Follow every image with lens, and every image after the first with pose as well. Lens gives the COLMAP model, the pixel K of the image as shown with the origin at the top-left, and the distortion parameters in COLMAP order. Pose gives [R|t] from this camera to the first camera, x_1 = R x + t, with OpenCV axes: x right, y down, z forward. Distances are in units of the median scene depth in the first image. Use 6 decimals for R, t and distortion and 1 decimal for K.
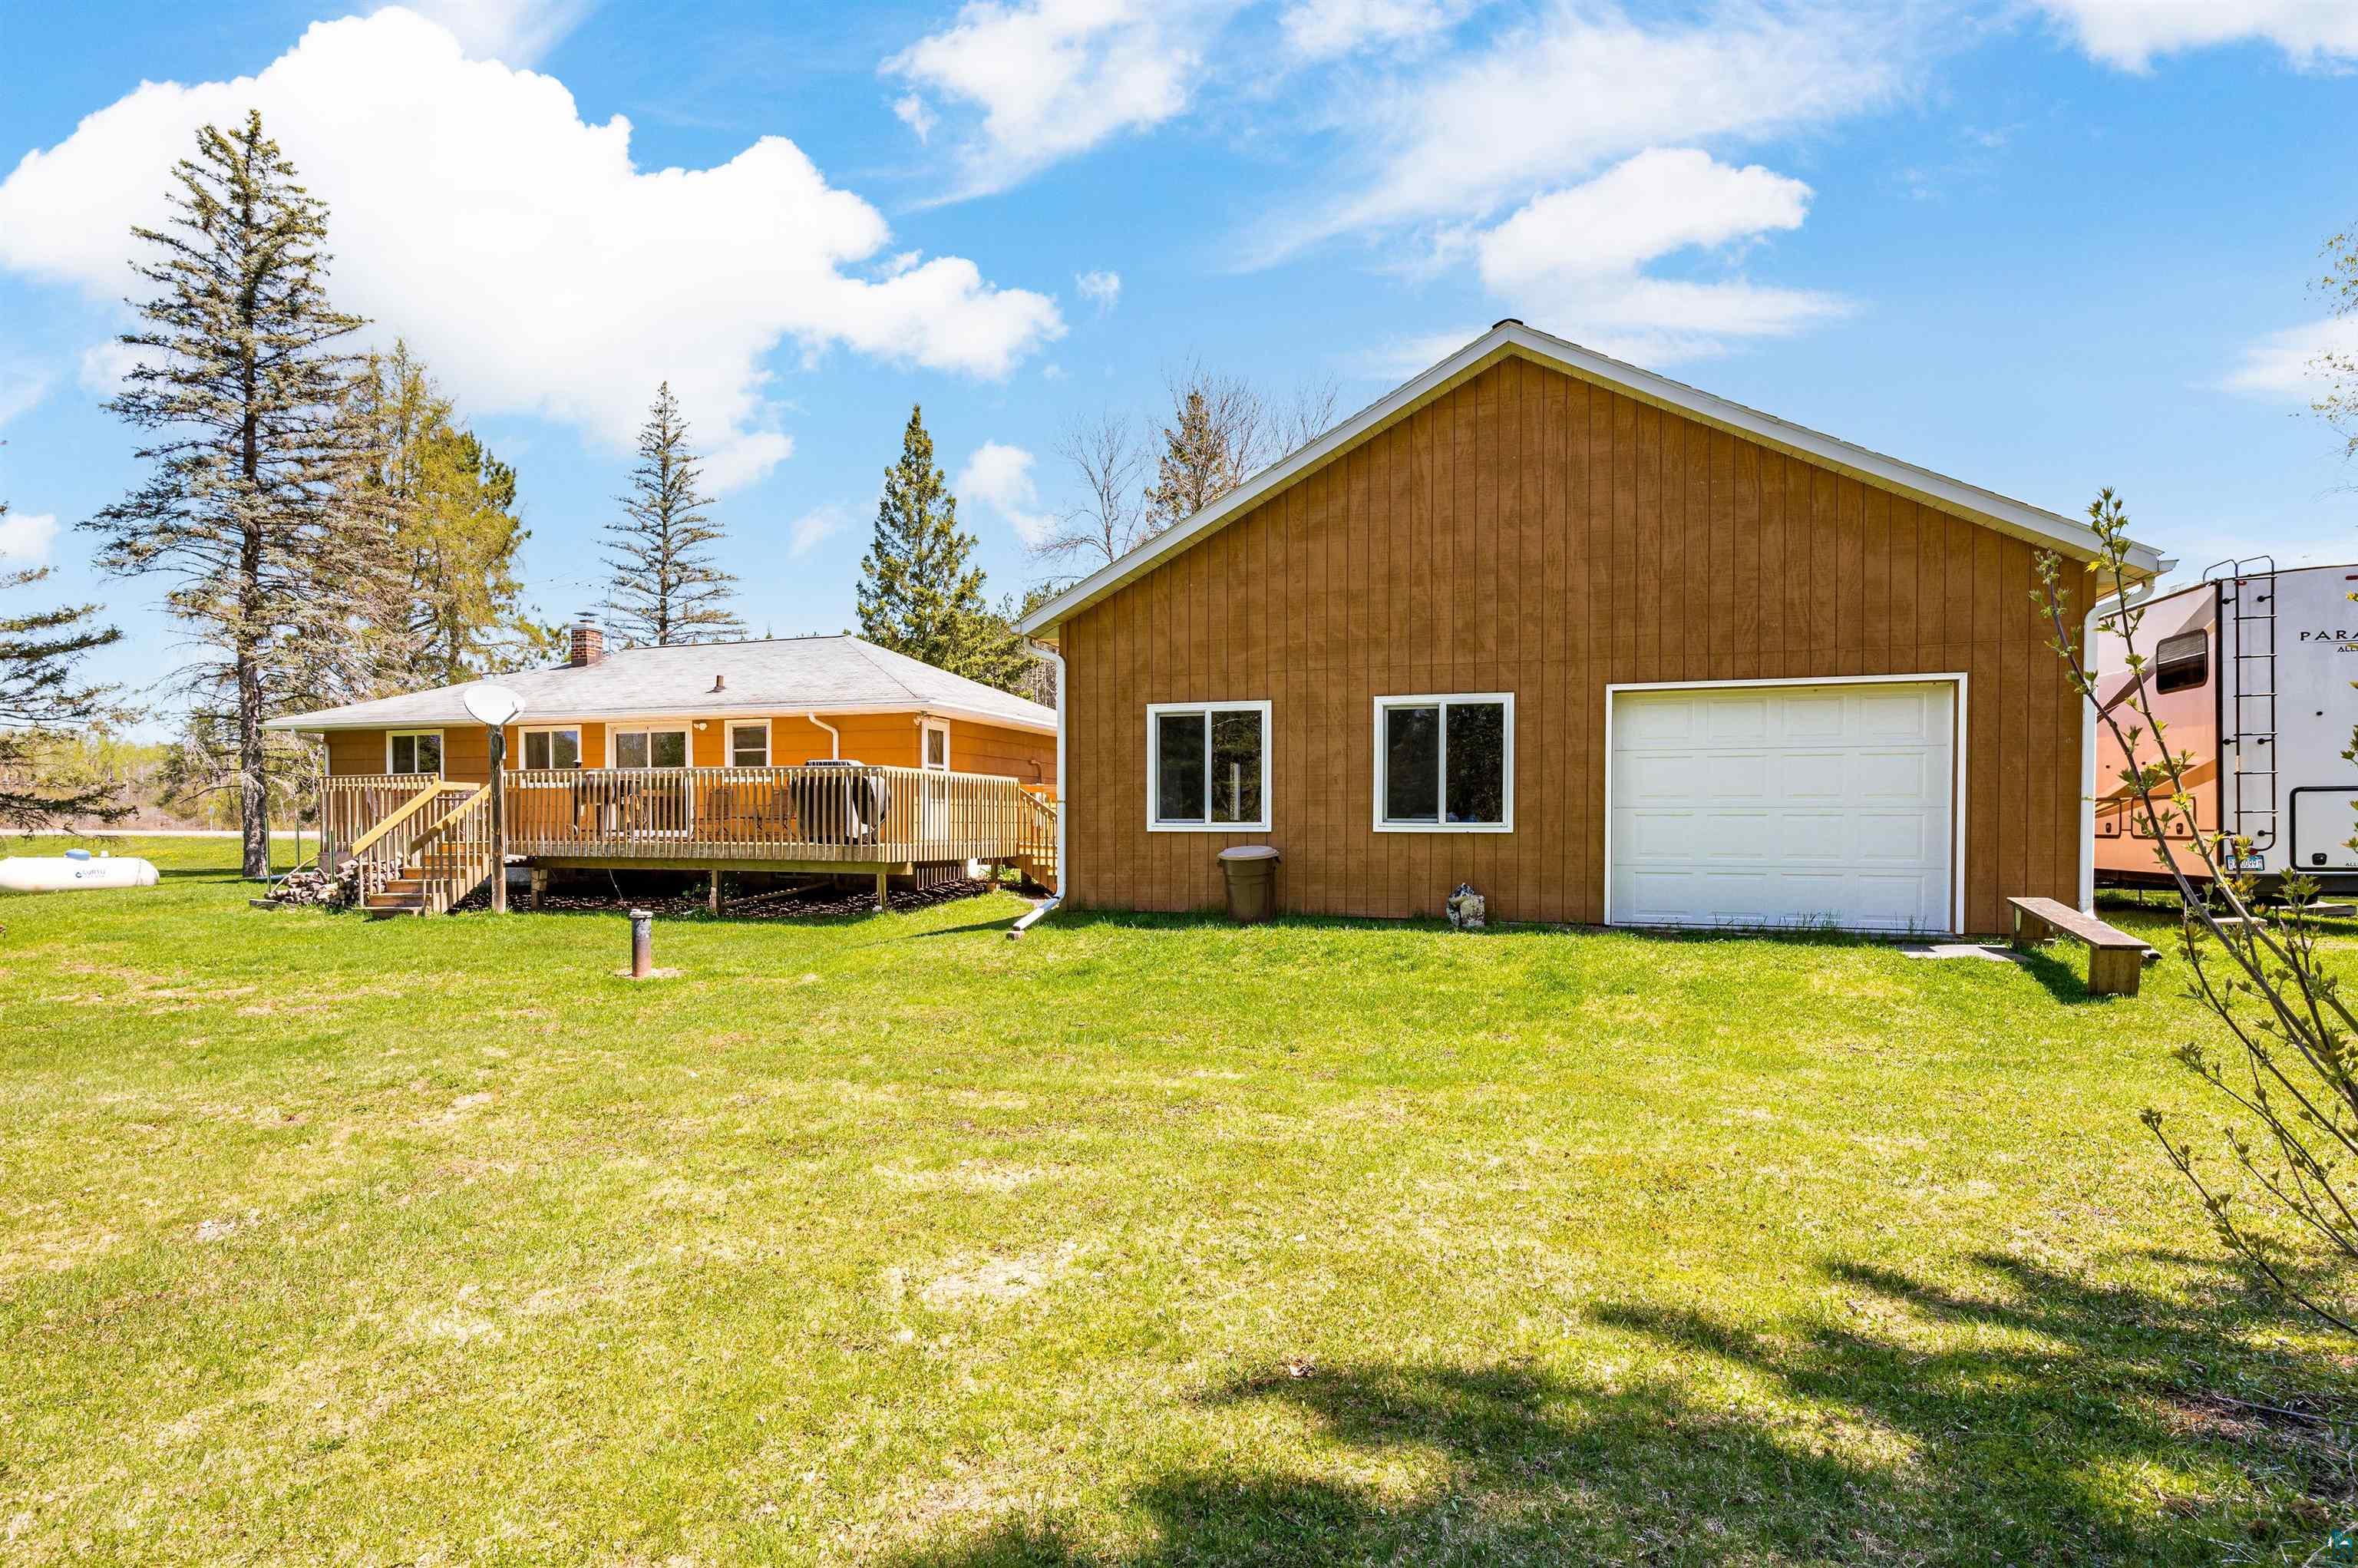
lens RADIAL K [[1146.6, 0, 1193.0], [0, 1146.6, 835.1], [0, 0, 1]] dist [0.003114, 0.000543]
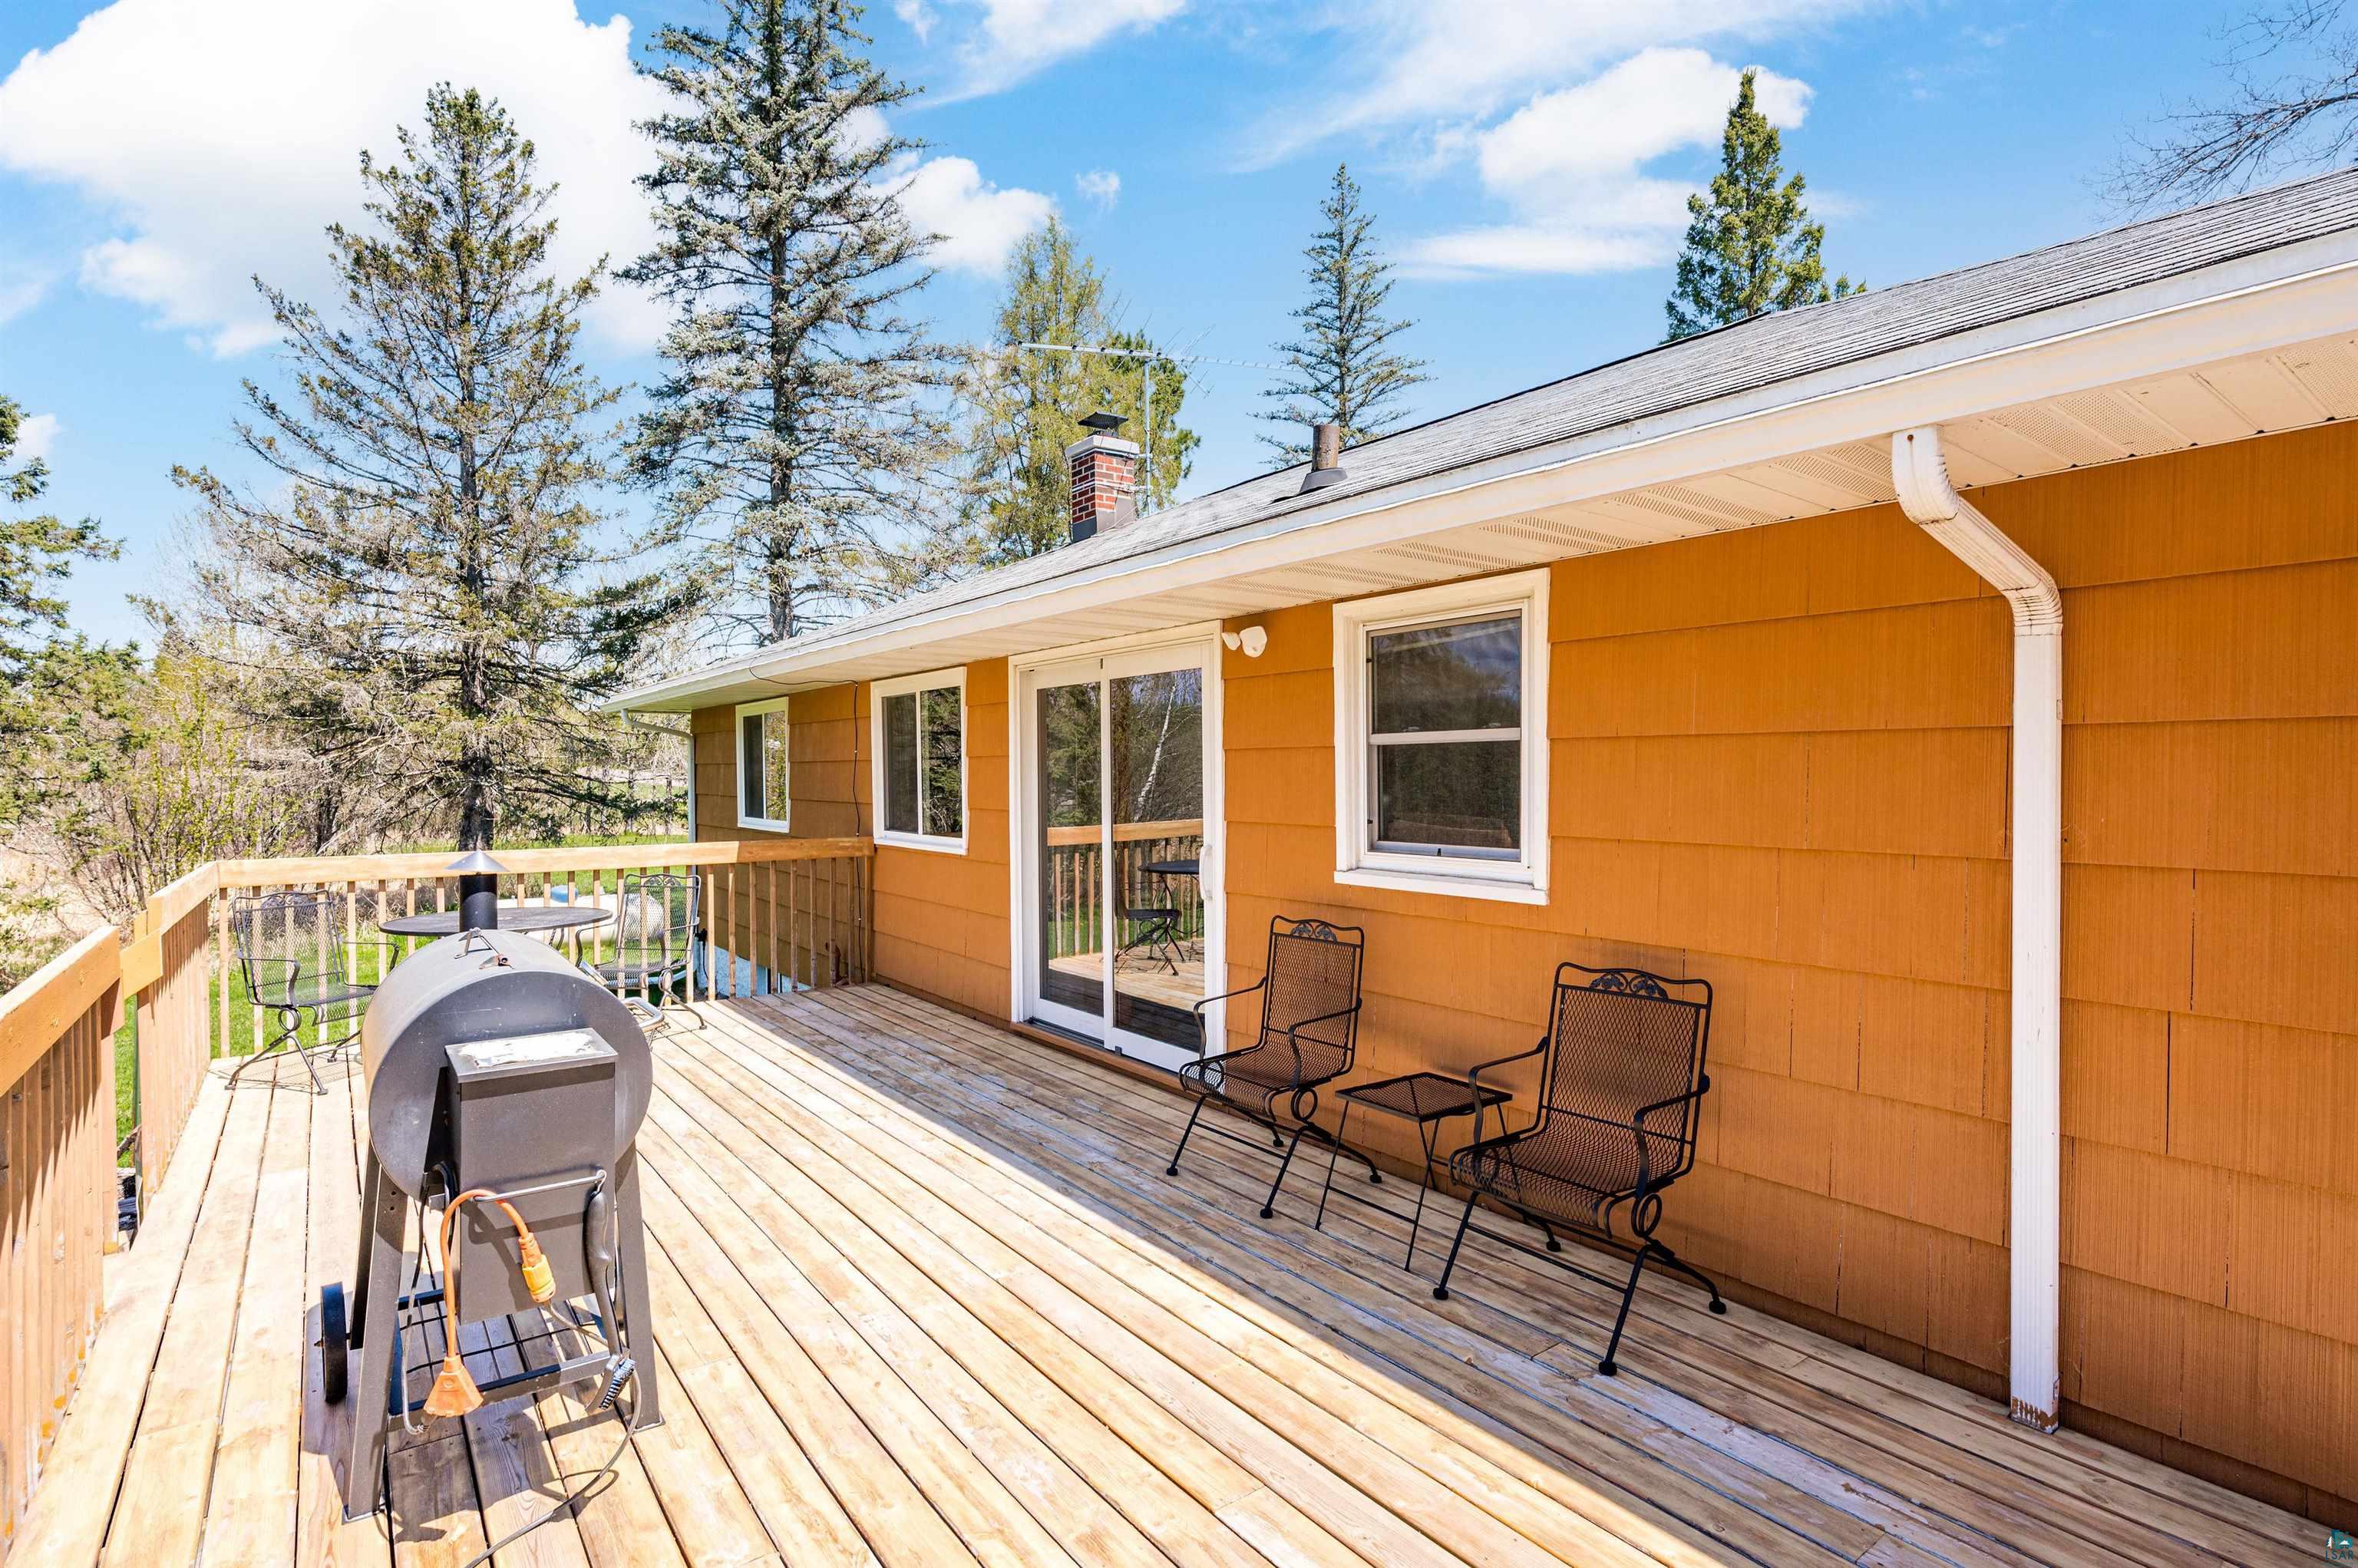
lens RADIAL K [[1146.6, 0, 1179.6], [0, 1146.6, 786.4], [0, 0, 1]] dist [0.003114, 0.000543]
pose [[0.817040, 0.000956, -0.576580, -0.144891], [0.004247, 0.999962, 0.007677, -0.031850], [0.576565, -0.008722, 0.817005, 0.382190]]
